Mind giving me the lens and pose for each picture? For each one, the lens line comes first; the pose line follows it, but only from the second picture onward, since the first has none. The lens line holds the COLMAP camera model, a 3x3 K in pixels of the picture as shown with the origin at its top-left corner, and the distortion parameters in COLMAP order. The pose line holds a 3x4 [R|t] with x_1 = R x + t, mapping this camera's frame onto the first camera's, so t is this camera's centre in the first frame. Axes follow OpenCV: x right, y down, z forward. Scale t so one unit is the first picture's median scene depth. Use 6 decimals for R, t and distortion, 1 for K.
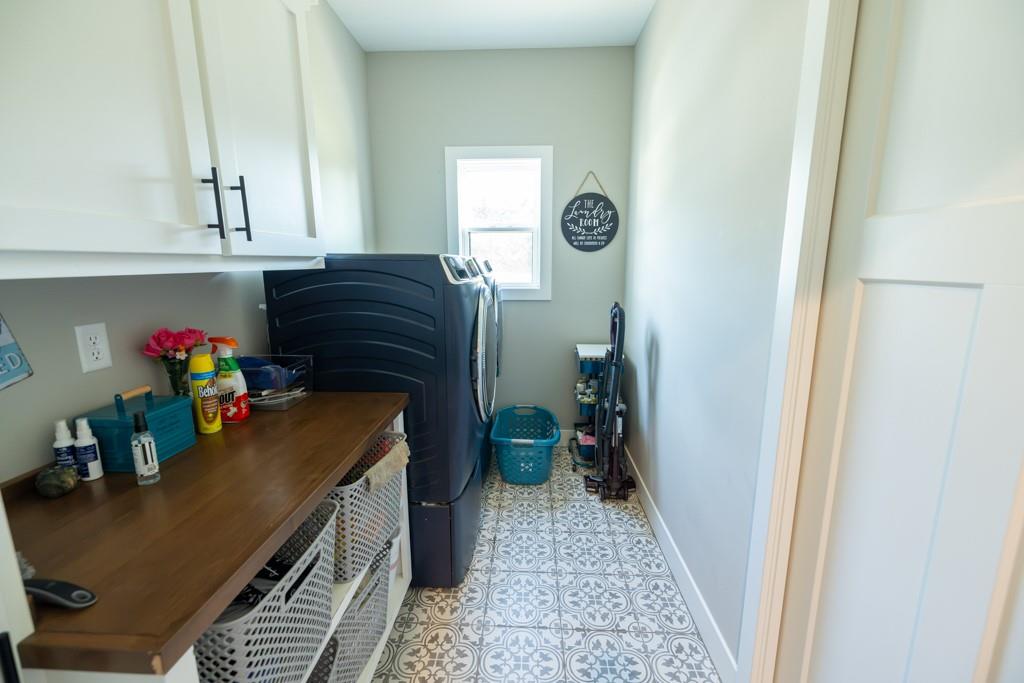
lens RADIAL K [[426.3, 0, 512.1], [0, 426.3, 340.8], [0, 0, 1]] dist [0.002064, -0.000065]
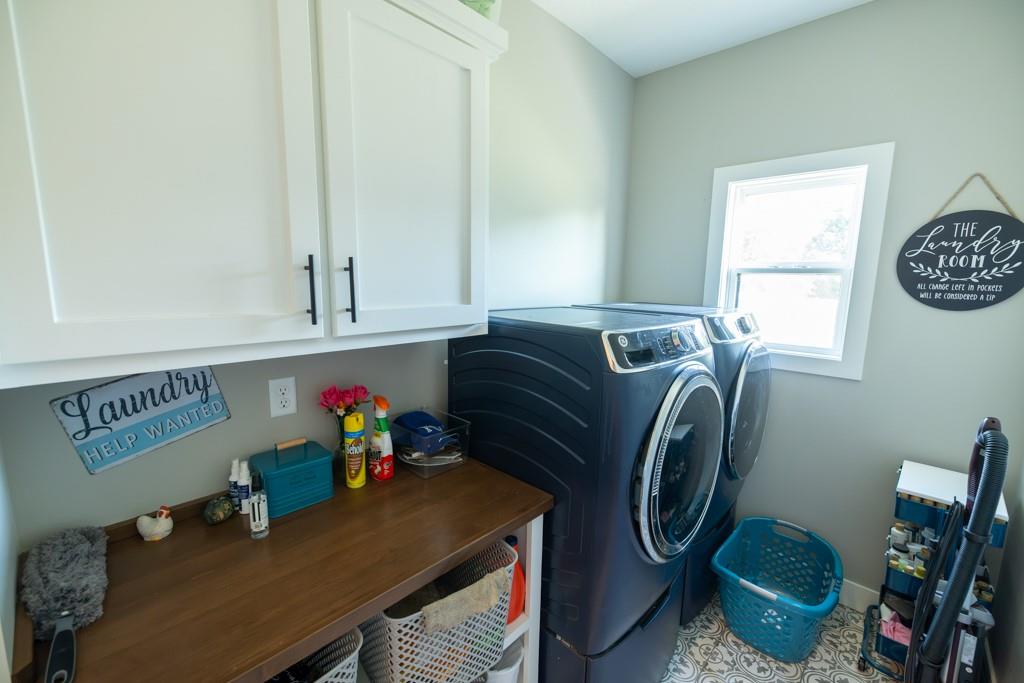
lens RADIAL K [[426.3, 0, 513.4], [0, 426.3, 342.8], [0, 0, 1]] dist [0.002064, -0.000065]
pose [[0.763315, 0.113566, -0.635967, 0.116731], [-0.139067, 0.990233, 0.009914, -0.104999], [0.630881, 0.080875, 0.771653, 0.207220]]
